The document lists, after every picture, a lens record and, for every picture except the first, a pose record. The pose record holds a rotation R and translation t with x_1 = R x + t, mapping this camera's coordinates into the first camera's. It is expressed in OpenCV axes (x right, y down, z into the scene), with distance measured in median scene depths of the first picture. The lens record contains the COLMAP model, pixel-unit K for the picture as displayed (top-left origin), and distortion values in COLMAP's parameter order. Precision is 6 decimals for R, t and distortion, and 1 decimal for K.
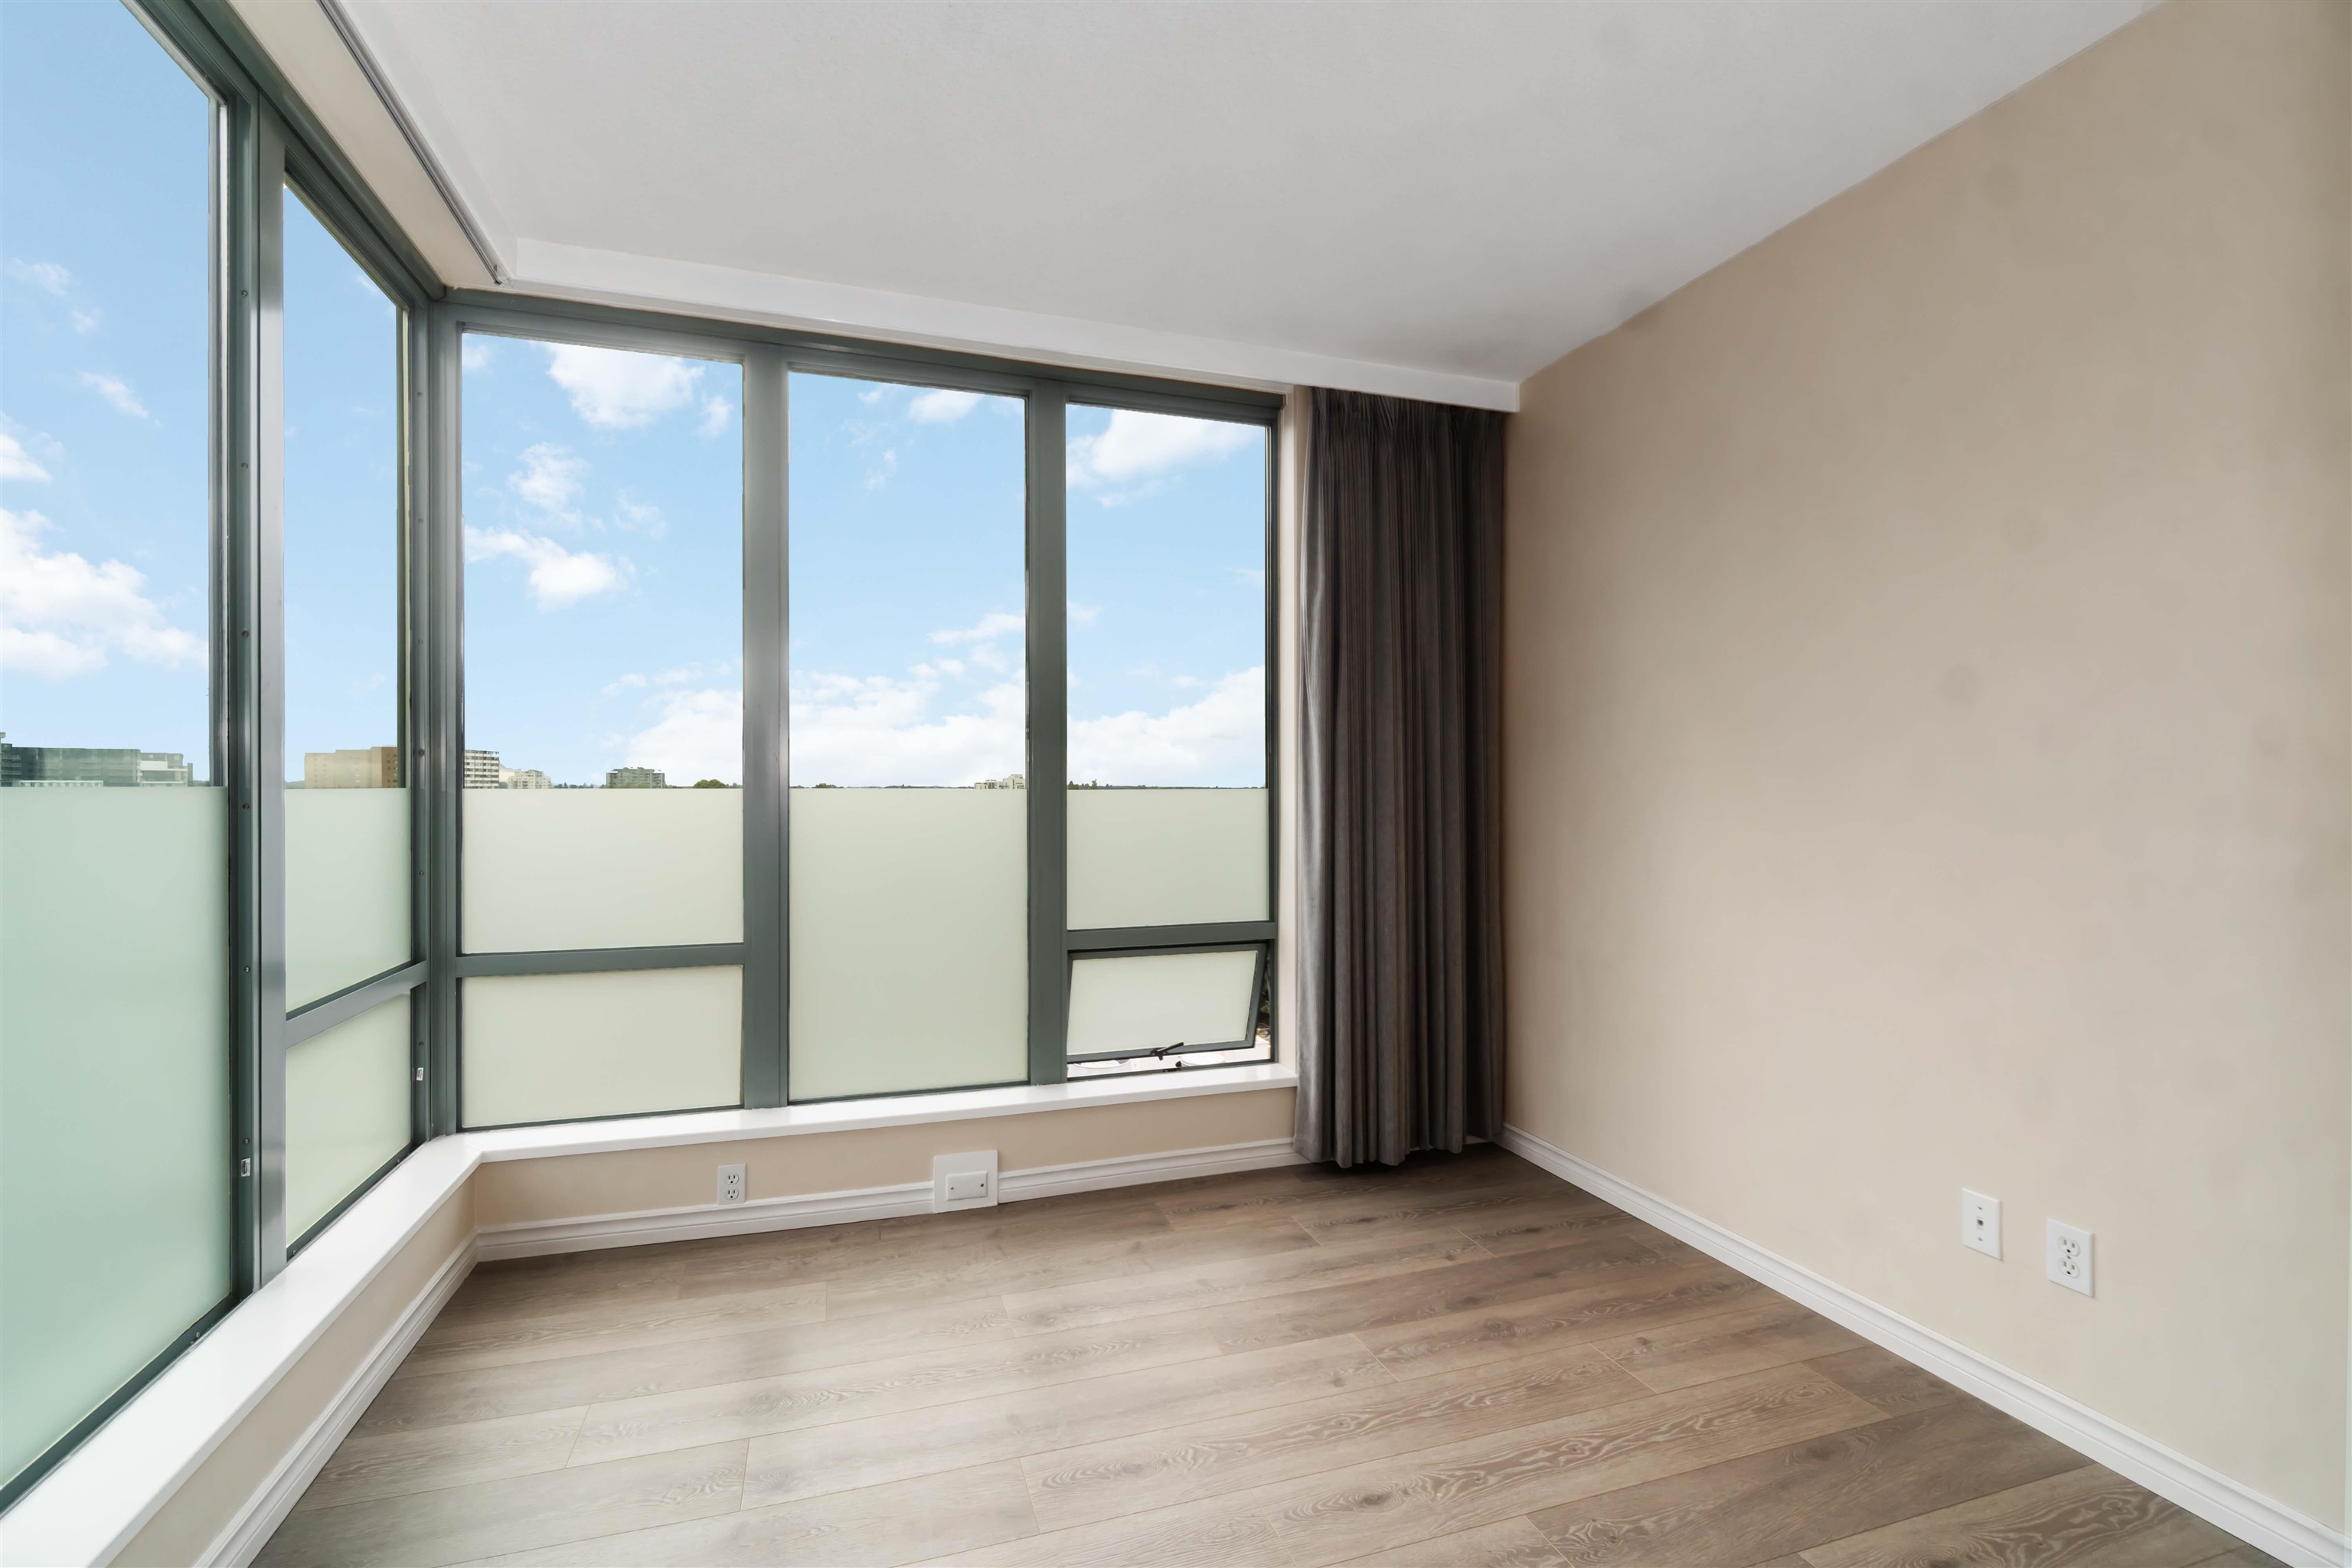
lens RADIAL K [[1014.9, 0, 1157.0], [0, 1014.9, 781.4], [0, 0, 1]] dist [-0.001210, -0.000474]
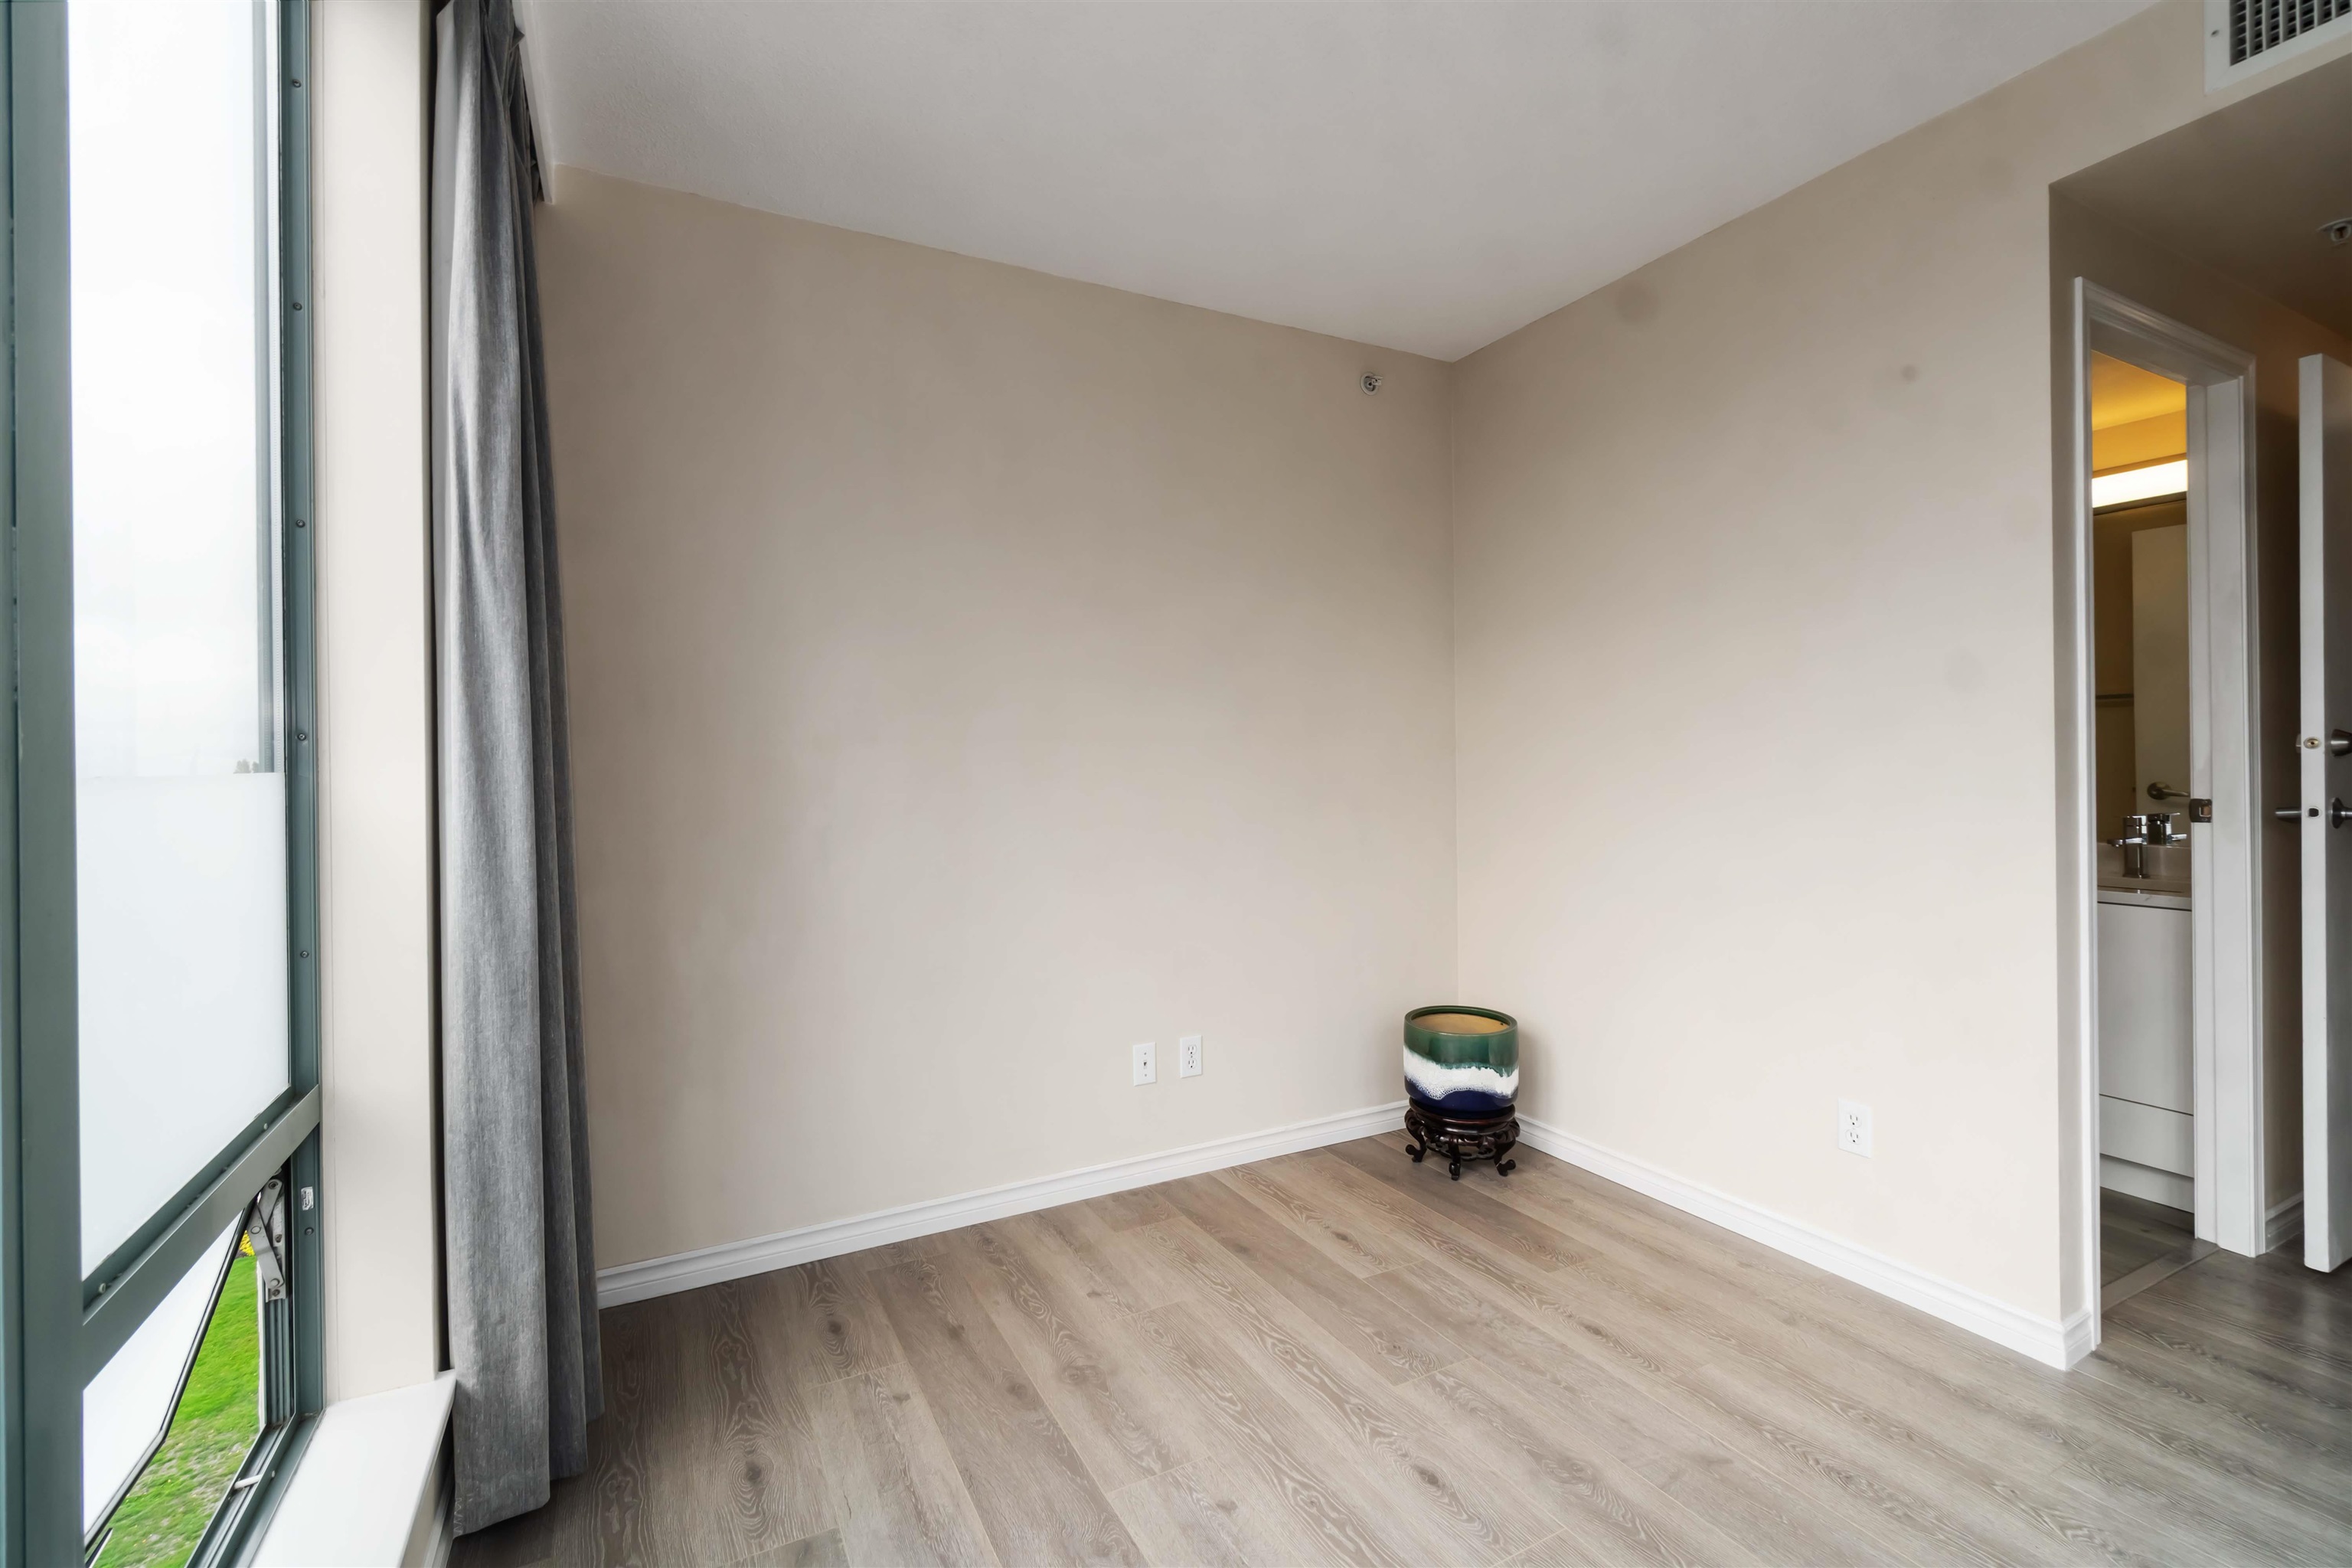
lens RADIAL K [[1021.6, 0, 1159.8], [0, 1021.6, 768.6], [0, 0, 1]] dist [-0.002782, 0.003282]
pose [[-0.168587, -0.005504, 0.985671, -0.583558], [0.002338, 0.999979, 0.005984, 0.007039], [-0.985684, 0.003313, -0.168571, 1.151881]]
